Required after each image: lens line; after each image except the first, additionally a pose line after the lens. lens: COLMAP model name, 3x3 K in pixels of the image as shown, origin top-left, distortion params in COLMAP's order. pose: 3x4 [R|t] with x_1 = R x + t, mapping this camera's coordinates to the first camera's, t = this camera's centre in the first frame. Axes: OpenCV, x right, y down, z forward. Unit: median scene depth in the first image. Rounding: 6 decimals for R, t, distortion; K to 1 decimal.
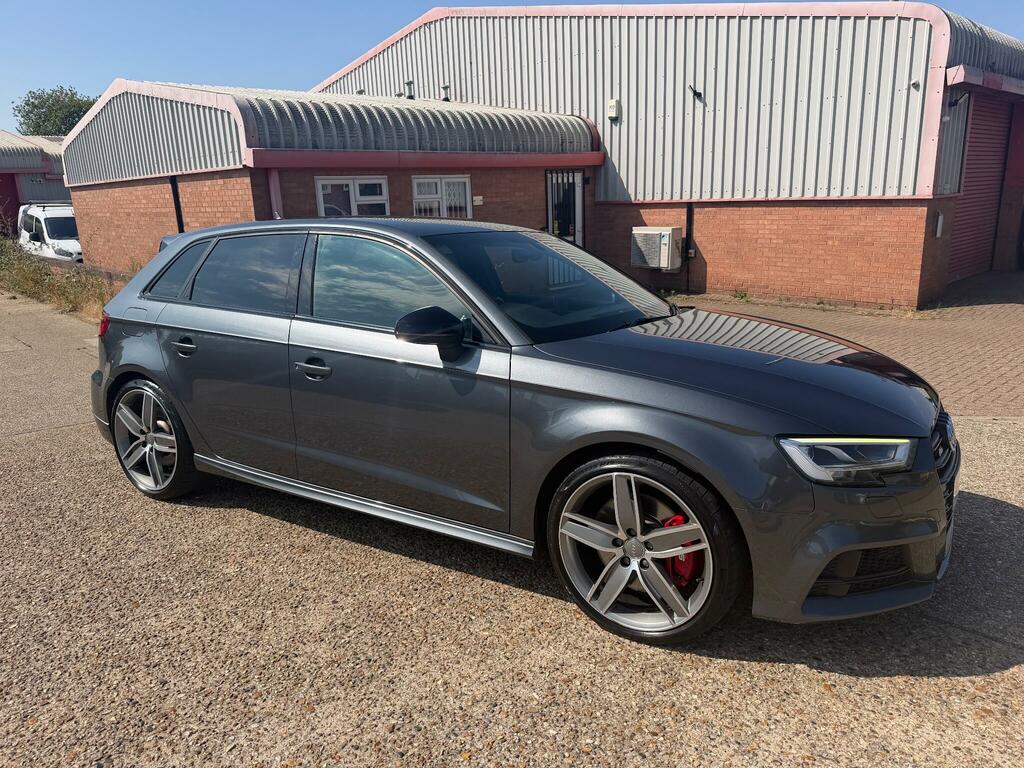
lens RADIAL K [[723.0, 0, 512.0], [0, 723.0, 384.0], [0, 0, 1]] dist [-0.009380, -0.005661]
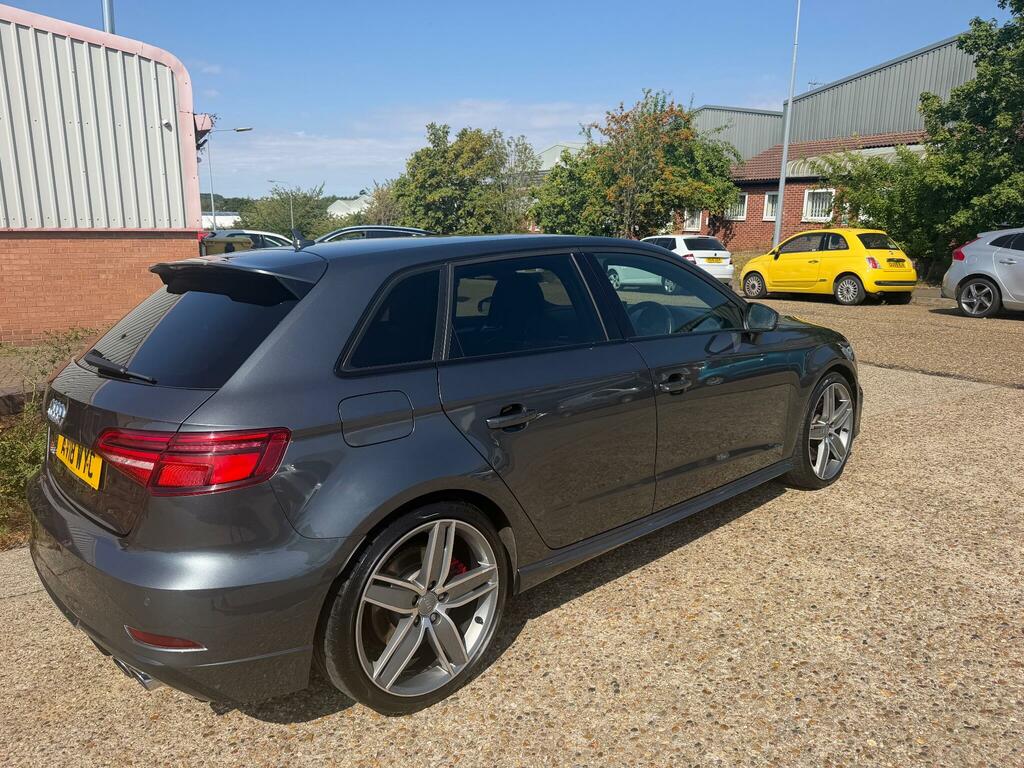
lens RADIAL K [[723.0, 0, 512.0], [0, 723.0, 384.0], [0, 0, 1]] dist [-0.009380, -0.005661]
pose [[0.271707, -0.176978, 0.945967, -0.371406], [0.226552, 0.967084, 0.115857, -0.054099], [-0.935334, 0.182832, 0.302858, 0.270986]]
